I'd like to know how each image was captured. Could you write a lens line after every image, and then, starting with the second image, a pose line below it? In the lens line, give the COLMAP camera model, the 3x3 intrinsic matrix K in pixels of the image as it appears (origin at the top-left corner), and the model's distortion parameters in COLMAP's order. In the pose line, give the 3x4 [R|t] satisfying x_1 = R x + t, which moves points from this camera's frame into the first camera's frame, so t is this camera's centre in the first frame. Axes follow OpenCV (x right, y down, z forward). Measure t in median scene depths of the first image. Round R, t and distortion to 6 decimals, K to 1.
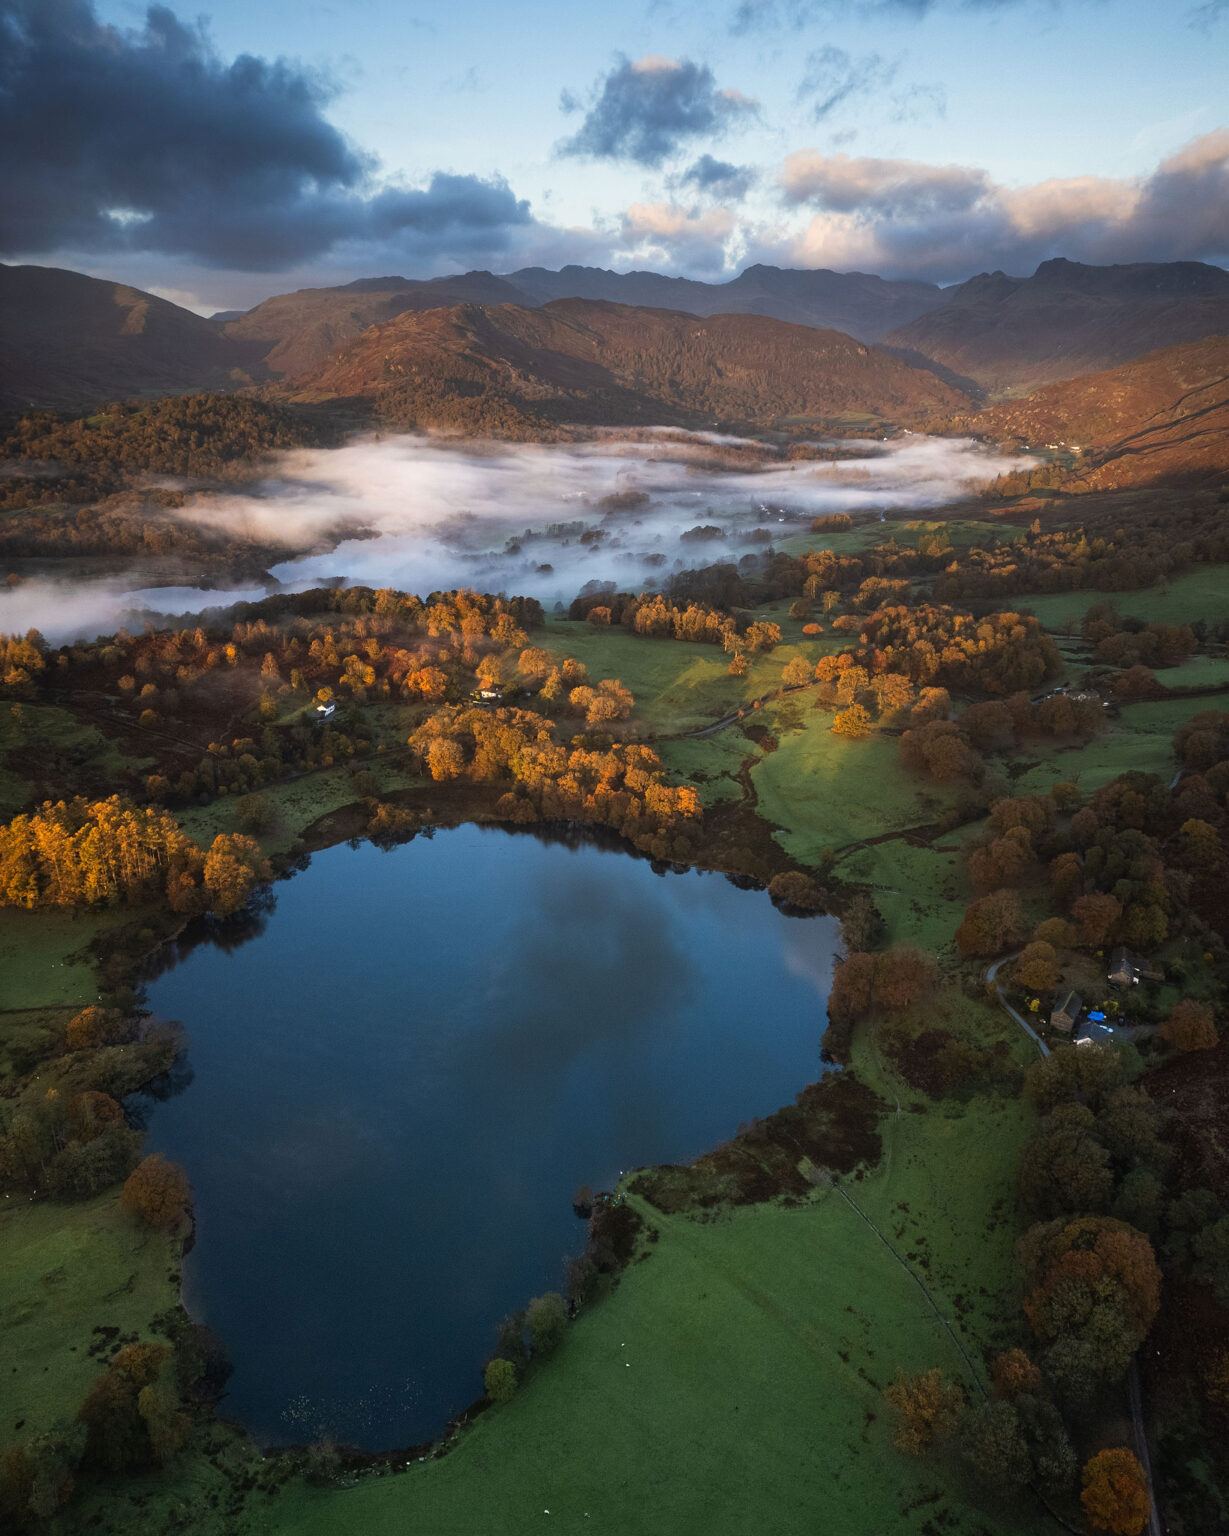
lens RADIAL K [[1131.5, 0, 621.3], [0, 1131.5, 766.8], [0, 0, 1]] dist [0.049885, -0.023702]
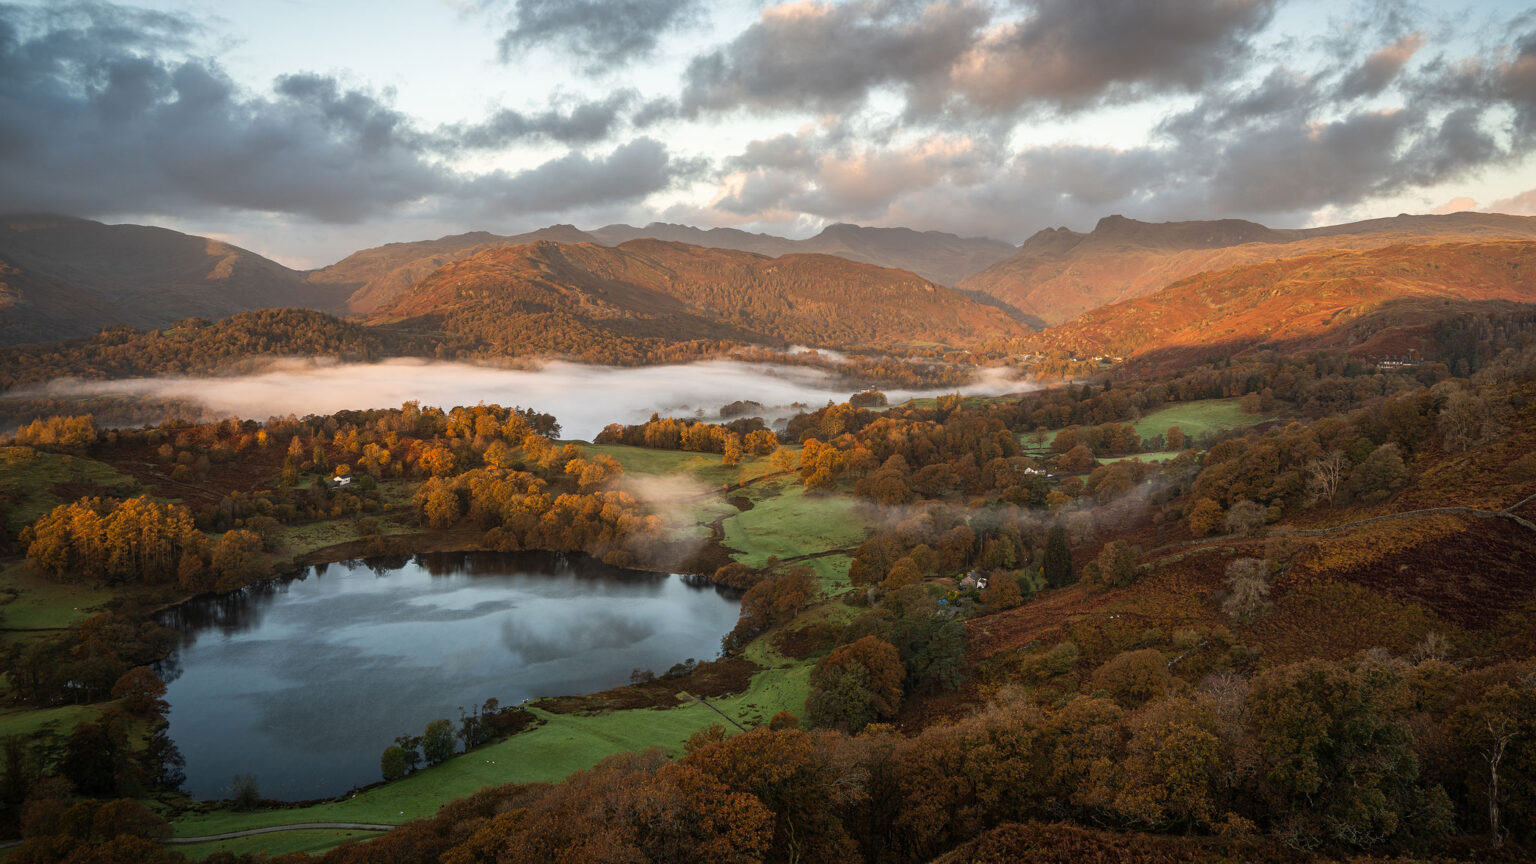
lens RADIAL K [[1253.4, 0, 771.6], [0, 1253.4, 428.6], [0, 0, 1]] dist [-0.073381, 0.044284]
pose [[0.999300, -0.001377, 0.037383, 0.041489], [0.011305, 0.963715, -0.266695, 0.085938], [-0.035660, 0.266931, 0.963056, -0.068782]]
